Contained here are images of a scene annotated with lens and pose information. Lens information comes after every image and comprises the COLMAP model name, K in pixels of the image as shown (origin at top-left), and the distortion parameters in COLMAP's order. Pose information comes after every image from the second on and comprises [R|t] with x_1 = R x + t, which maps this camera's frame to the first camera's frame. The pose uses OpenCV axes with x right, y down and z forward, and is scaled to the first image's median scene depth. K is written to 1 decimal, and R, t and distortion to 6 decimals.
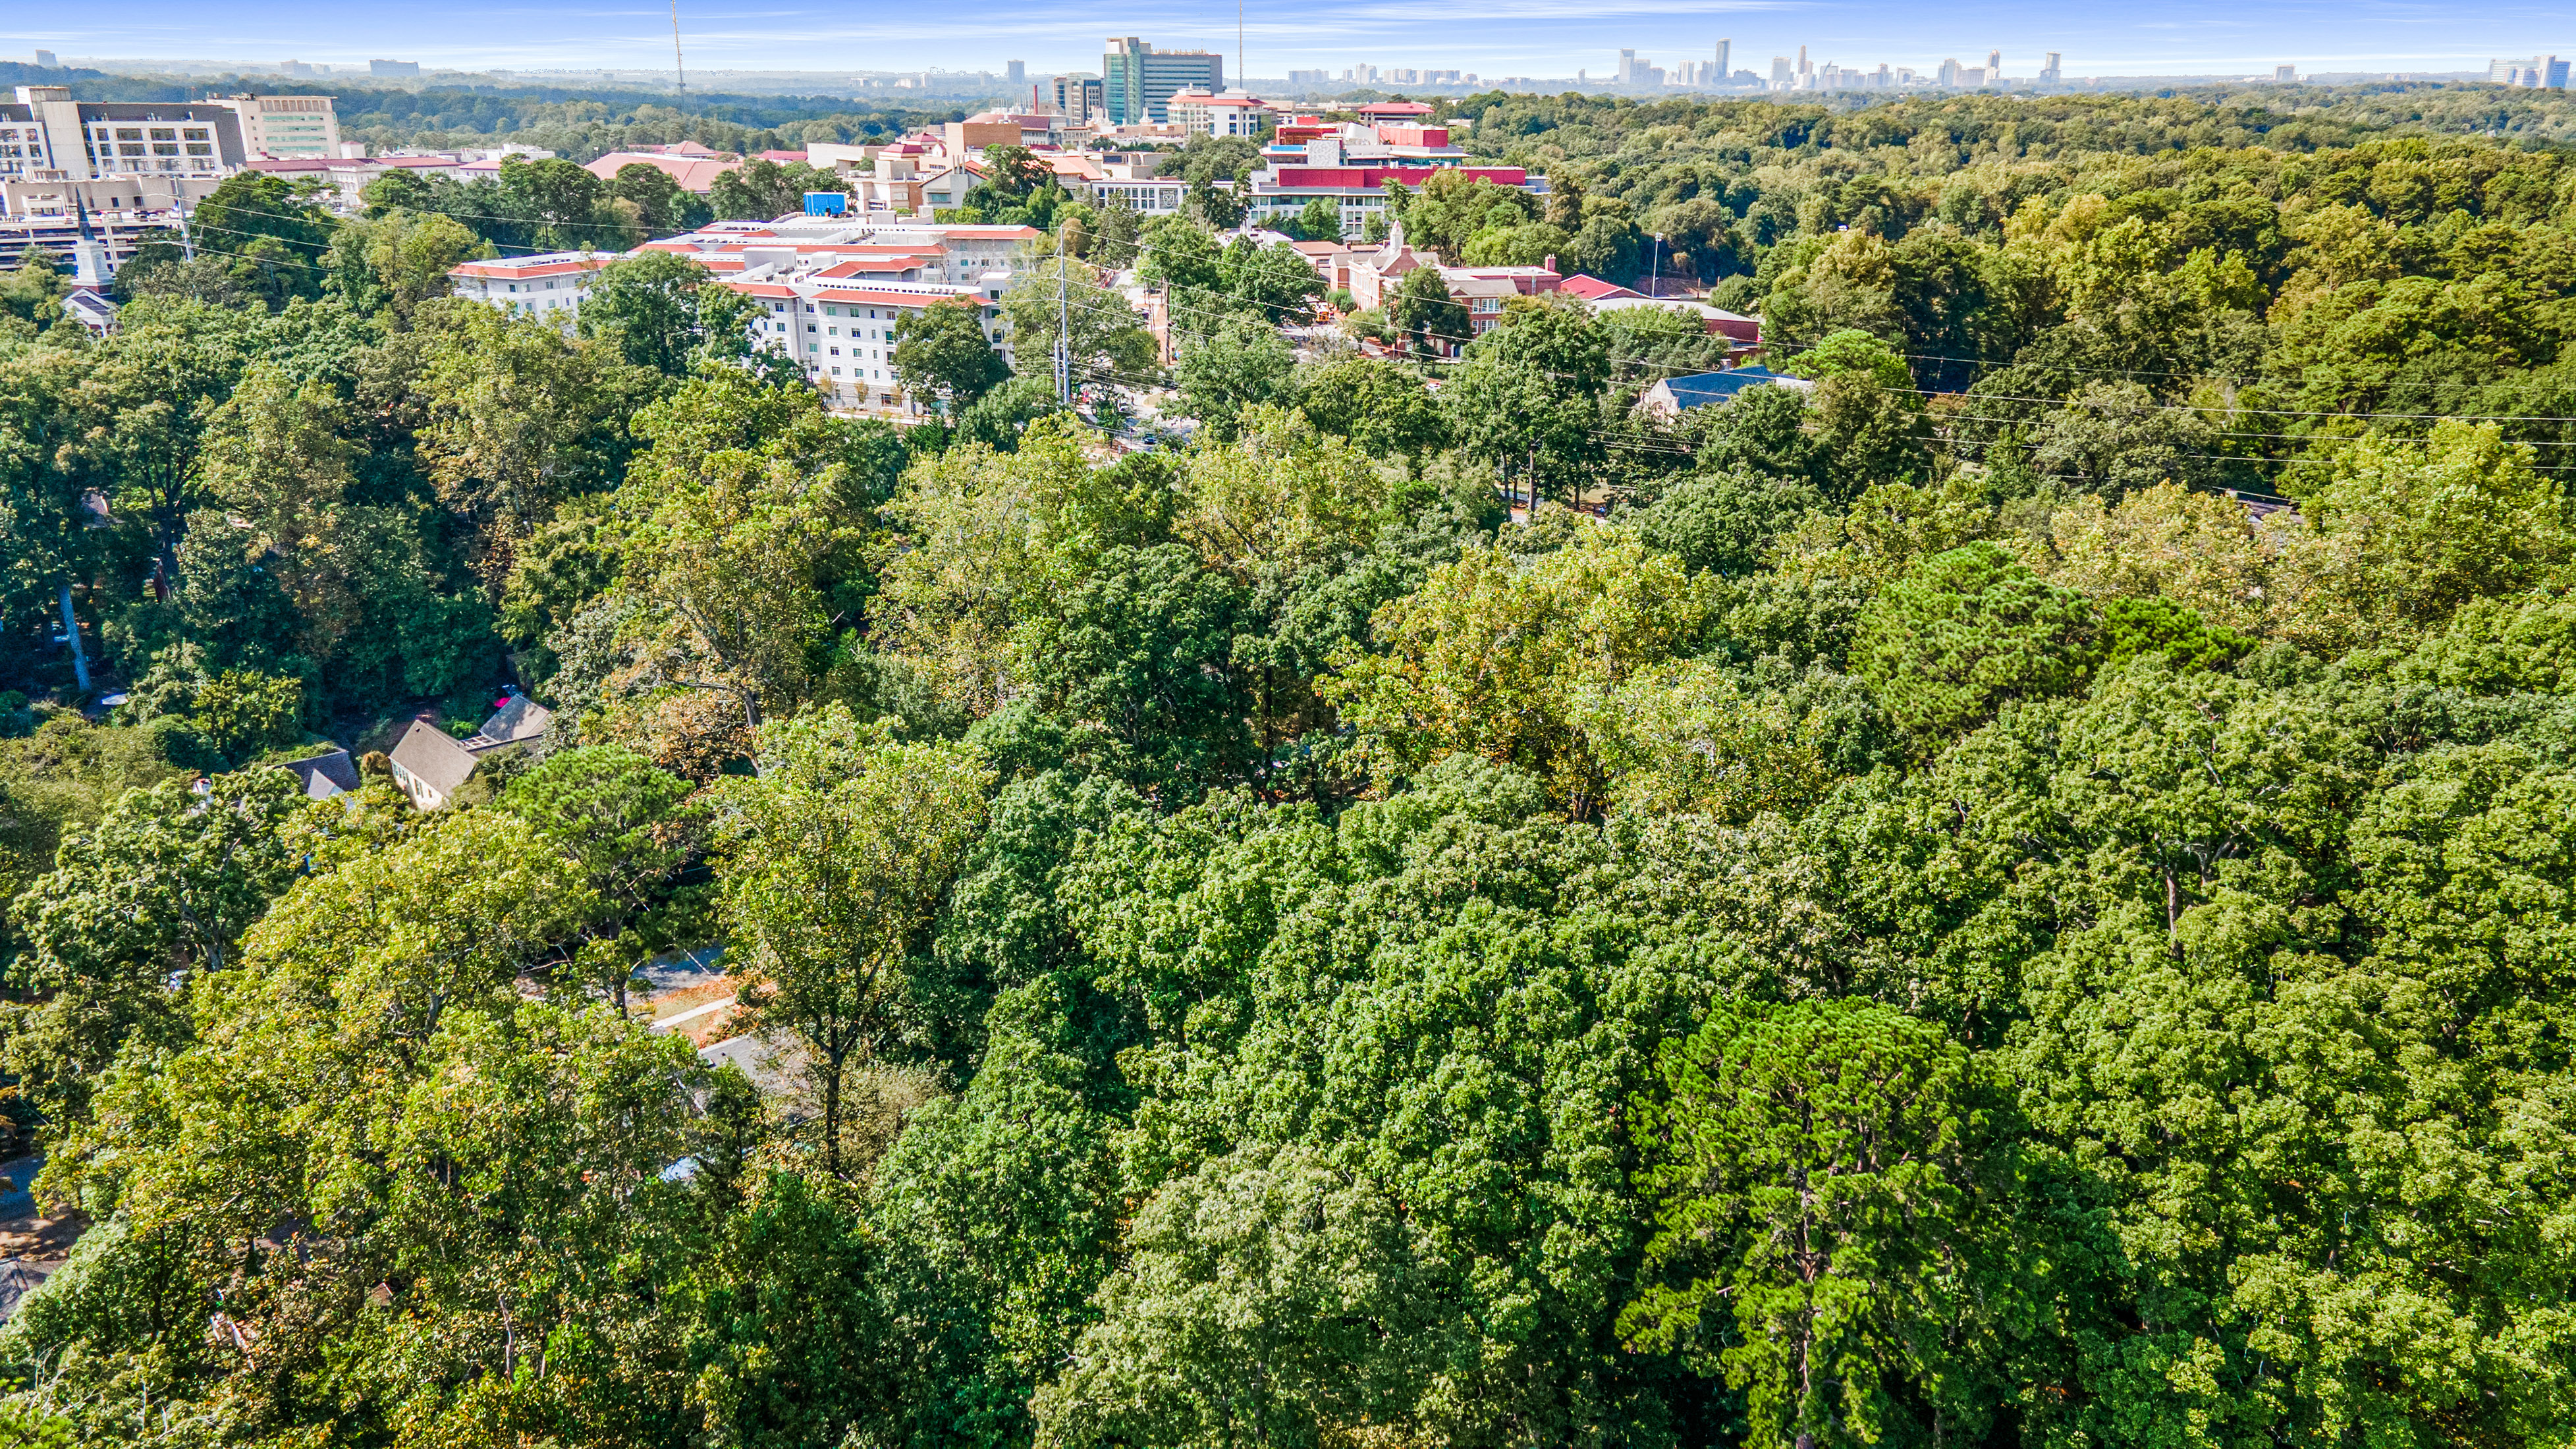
lens RADIAL K [[1760.3, 0, 1288.0], [0, 1760.3, 724.5], [0, 0, 1]] dist [0.039187, 0.007000]
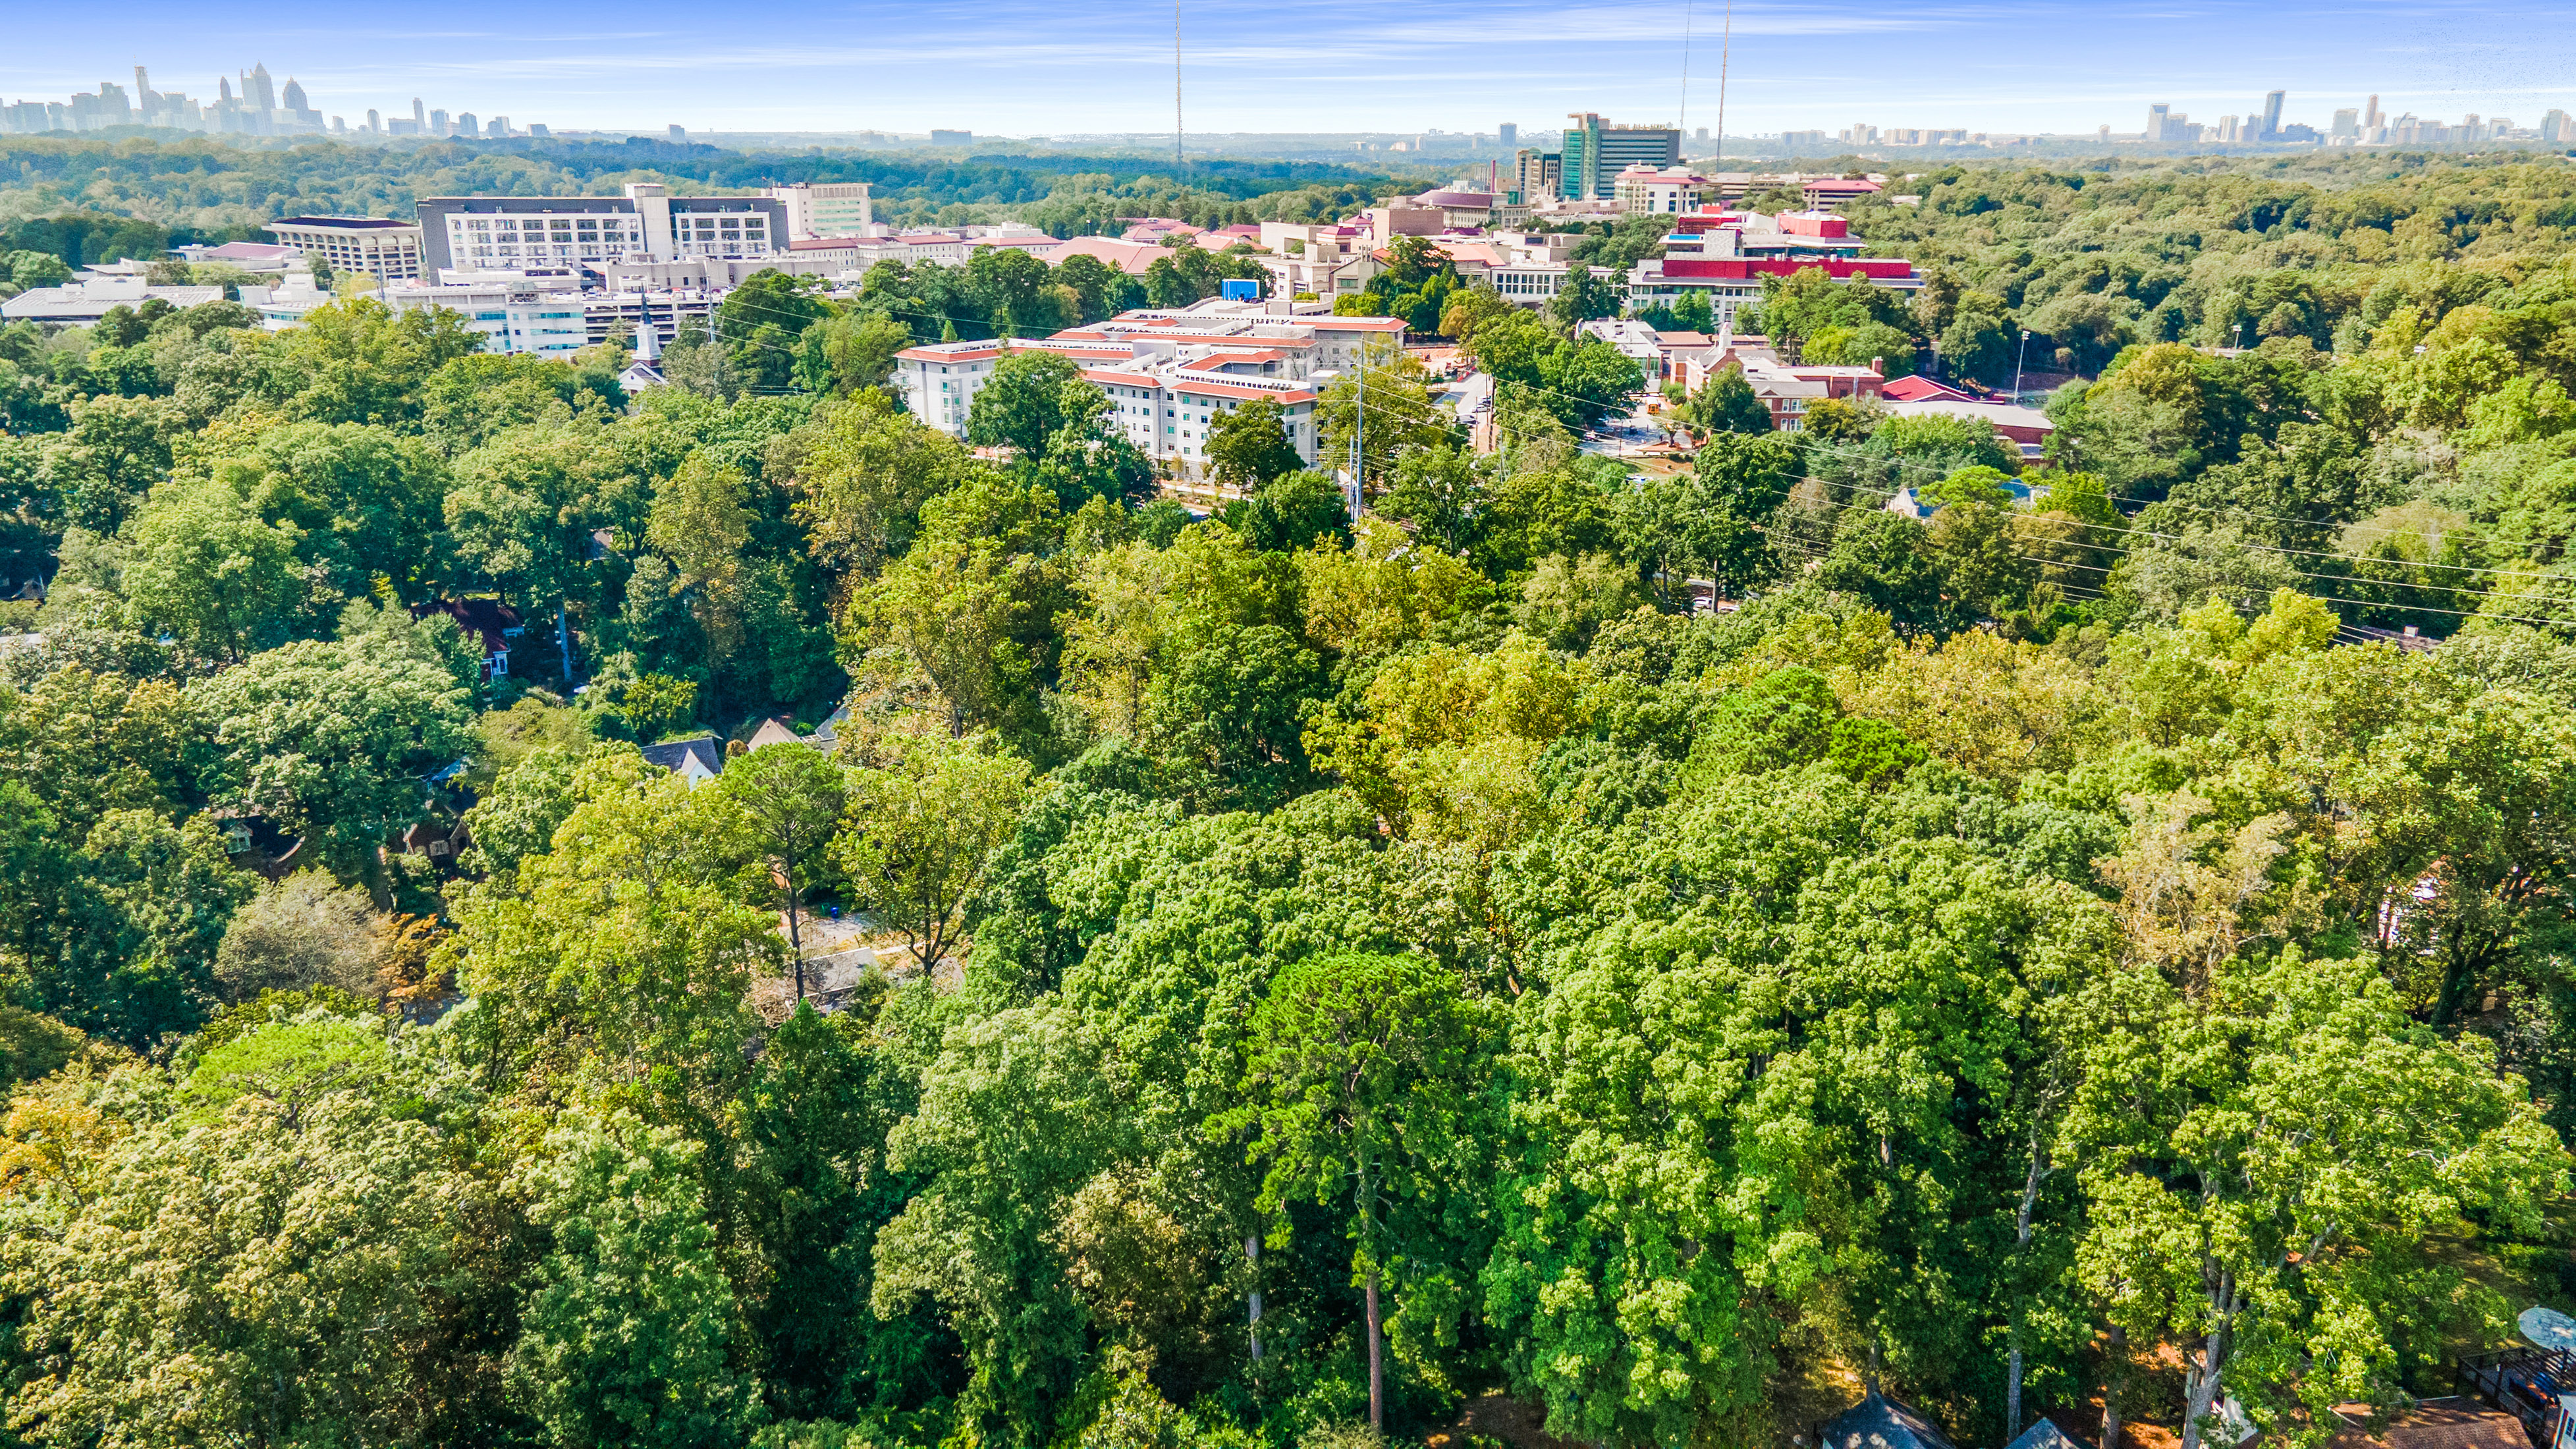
lens RADIAL K [[1773.5, 0, 1348.0], [0, 1773.5, 742.1], [0, 0, 1]] dist [0.039987, 0.024997]
pose [[0.971807, 0.075192, -0.223467, 0.240060], [-0.079825, 0.996739, -0.011760, -0.004308], [0.221854, 0.029267, 0.974641, -0.221945]]
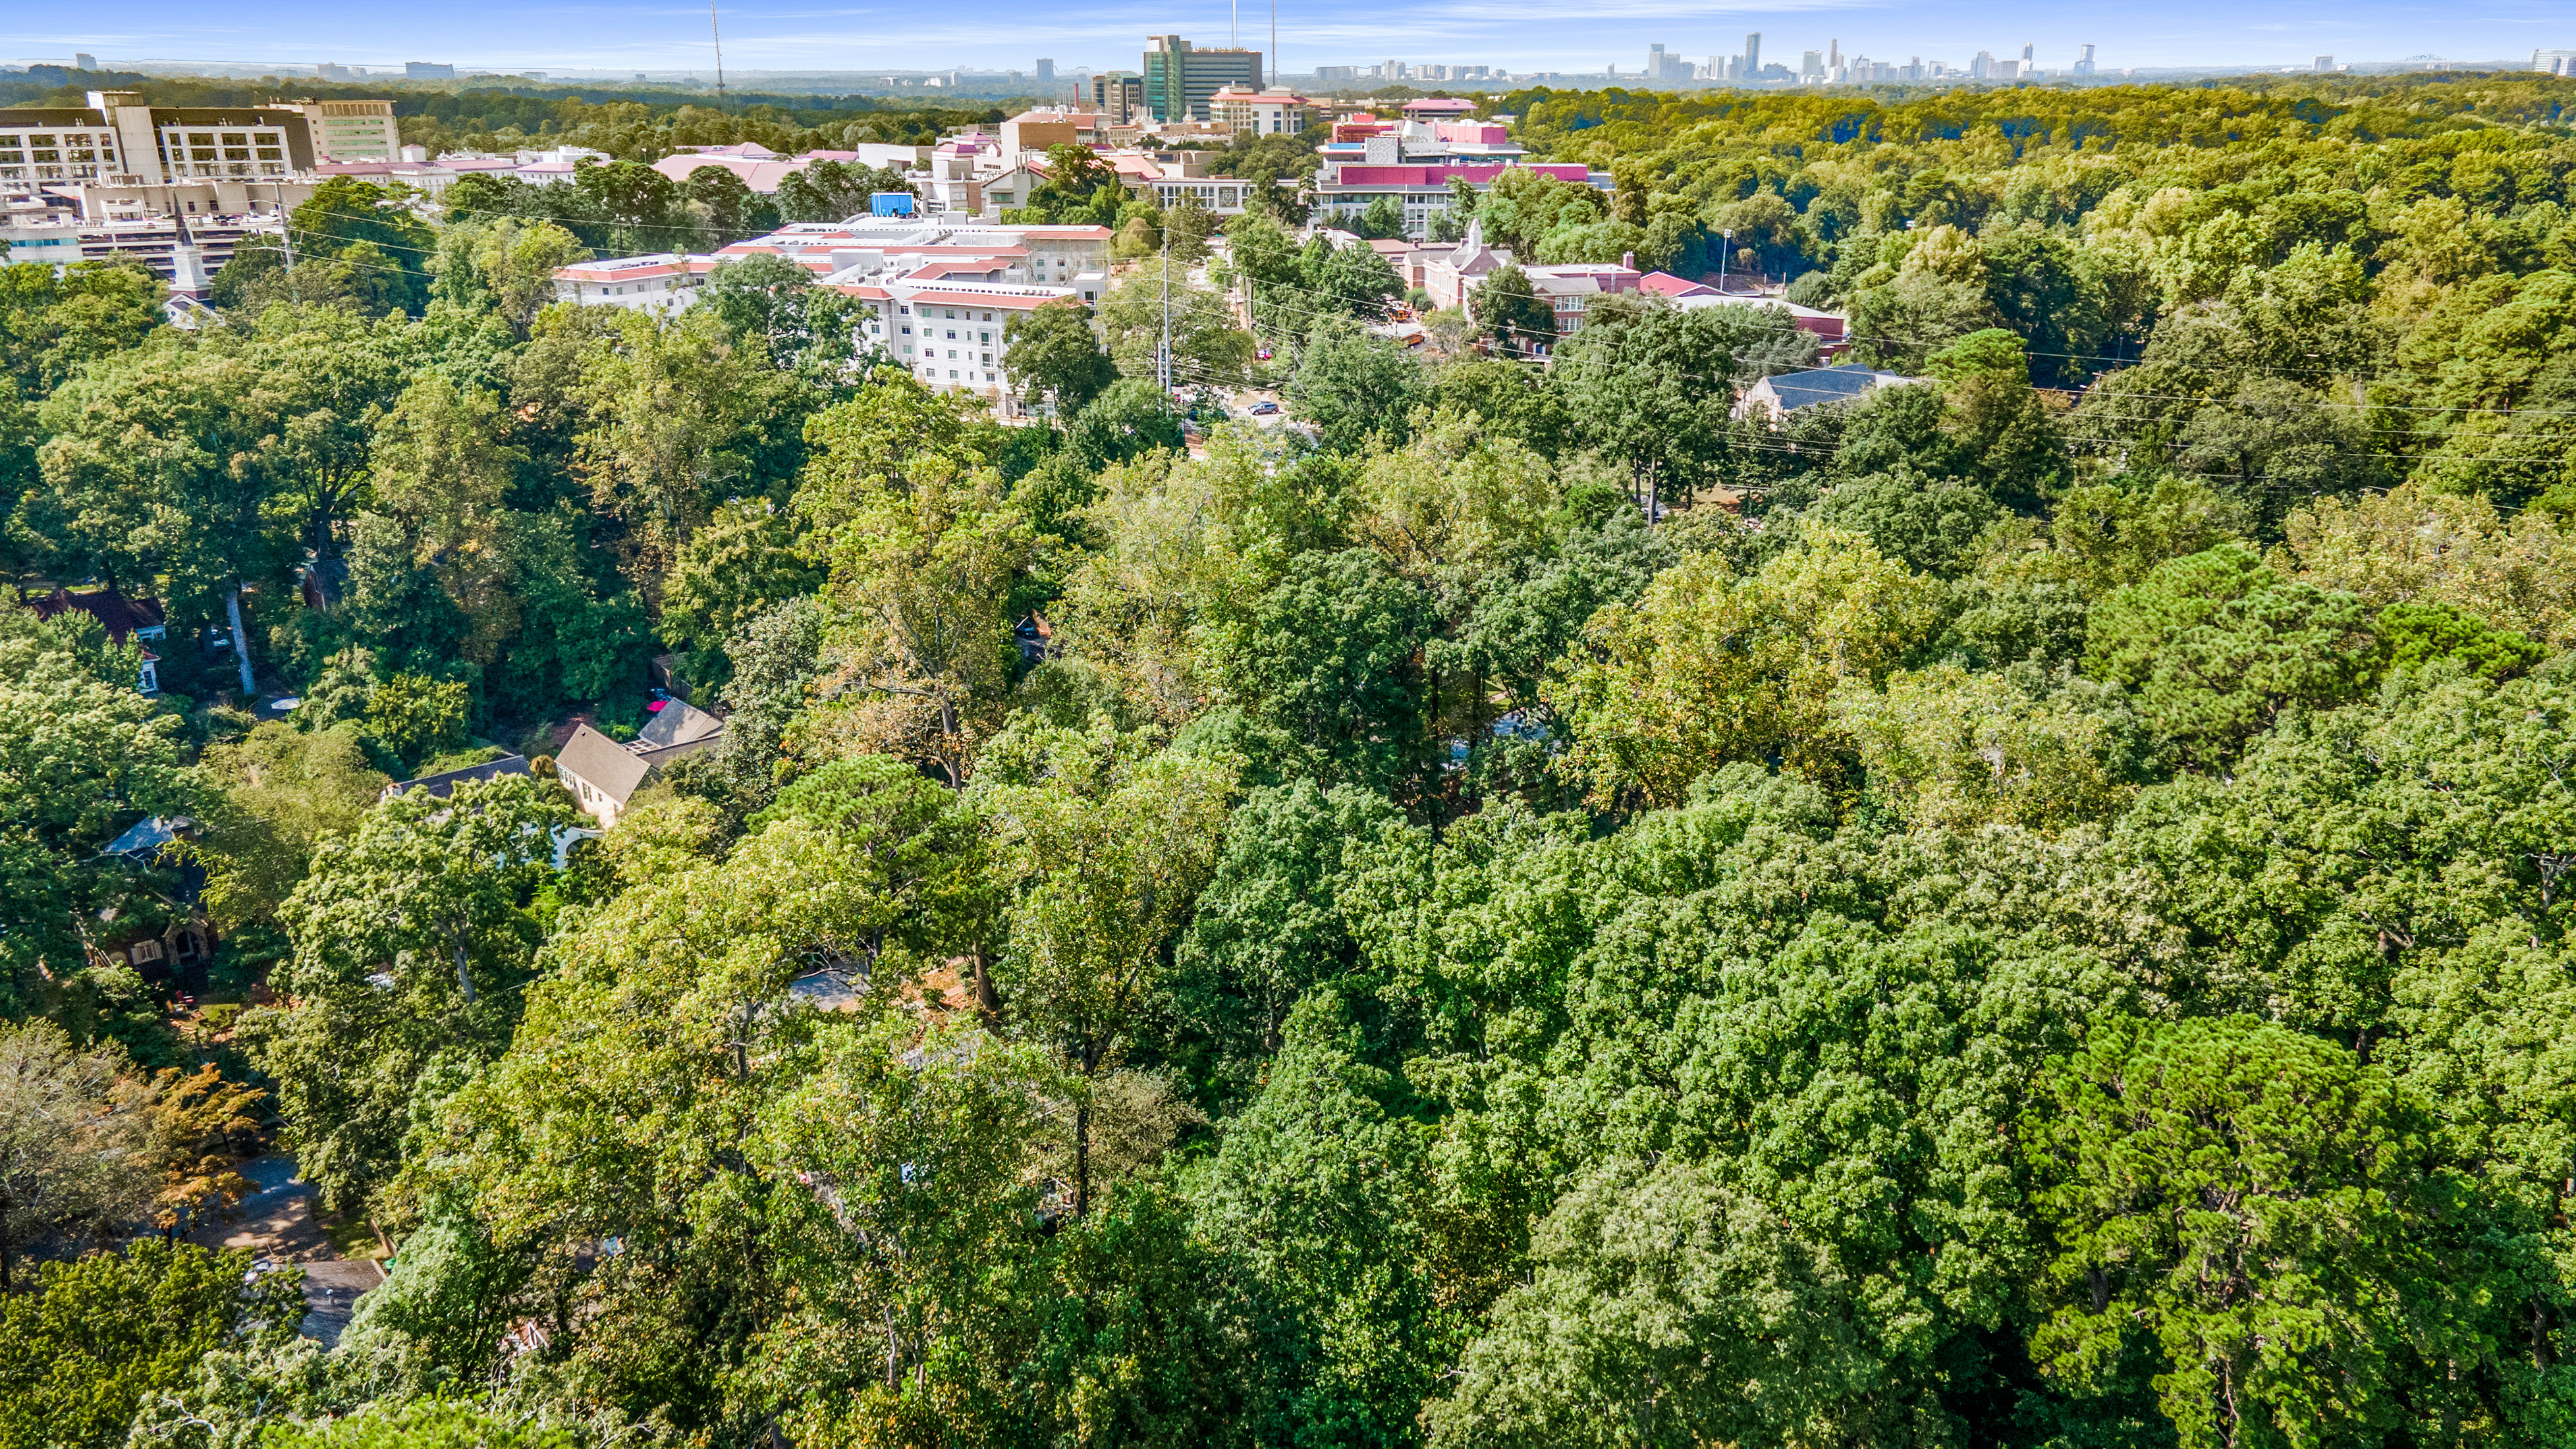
lens RADIAL K [[1760.3, 0, 1288.0], [0, 1760.3, 724.5], [0, 0, 1]] dist [0.039187, 0.007000]
pose [[0.999923, -0.001002, -0.012392, -0.077604], [0.001025, 0.999998, 0.001840, -0.003769], [0.012390, -0.001853, 0.999922, 0.000963]]
